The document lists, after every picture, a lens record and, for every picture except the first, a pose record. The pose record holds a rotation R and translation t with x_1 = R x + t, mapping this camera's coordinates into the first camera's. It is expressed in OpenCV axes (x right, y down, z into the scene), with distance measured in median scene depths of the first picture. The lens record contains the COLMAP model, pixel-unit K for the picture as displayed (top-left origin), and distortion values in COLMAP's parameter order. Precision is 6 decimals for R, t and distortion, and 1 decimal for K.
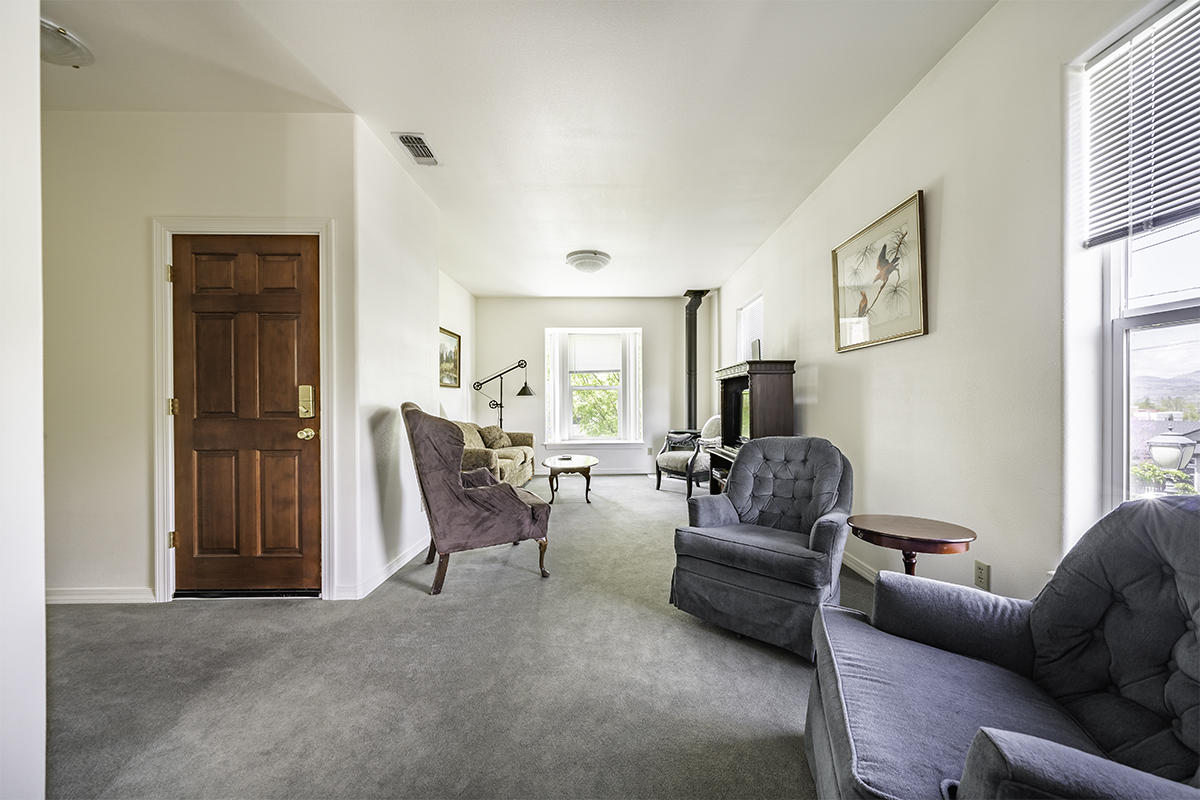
lens RADIAL K [[420.3, 0, 621.1], [0, 420.3, 403.6], [0, 0, 1]] dist [-0.002225, 0.000024]
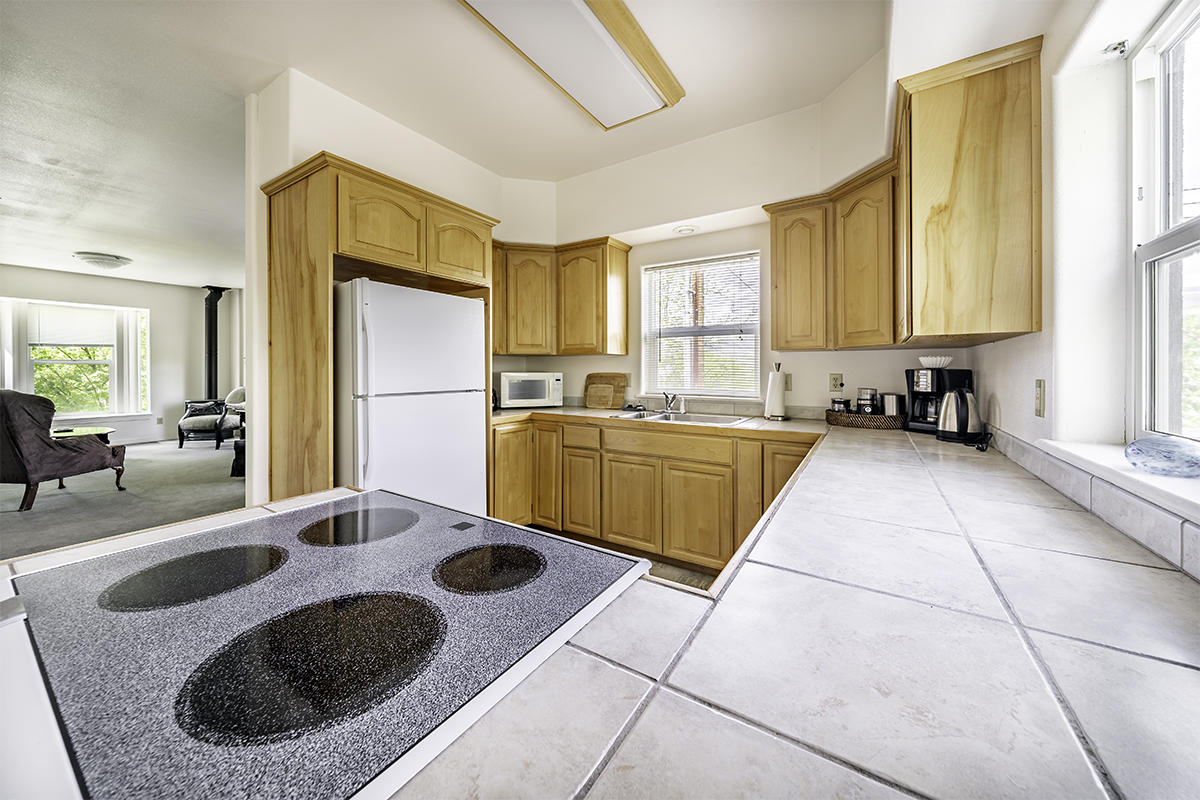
lens RADIAL K [[420.3, 0, 610.4], [0, 420.3, 377.0], [0, 0, 1]] dist [-0.002225, 0.000024]
pose [[0.546535, -0.006406, 0.837412, -0.308018], [-0.005714, 0.999919, 0.011379, -0.033731], [-0.837417, -0.011004, 0.546454, -0.893680]]
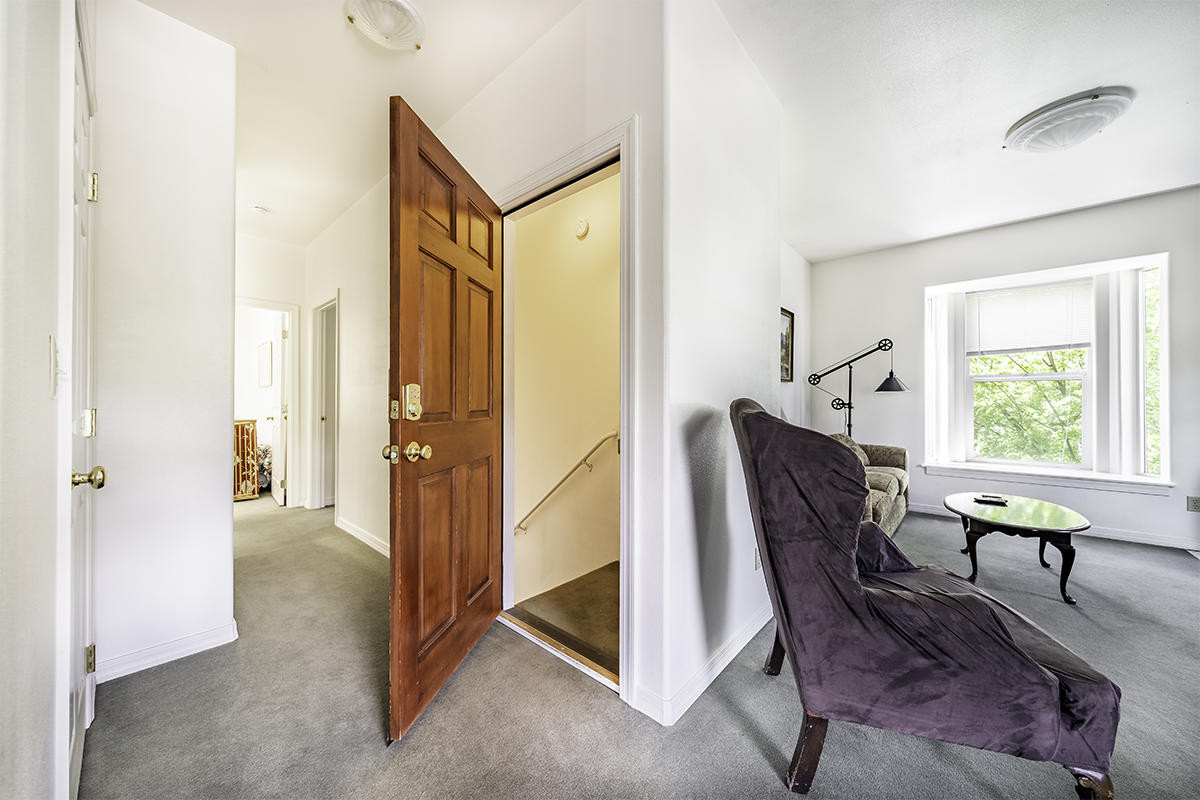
lens RADIAL K [[420.3, 0, 603.3], [0, 420.3, 398.2], [0, 0, 1]] dist [-0.002225, 0.000024]
pose [[0.735289, 0.001368, -0.677752, -0.155524], [-0.008315, 0.999941, -0.007003, 0.001022], [0.677702, 0.010784, 0.735257, 0.269586]]
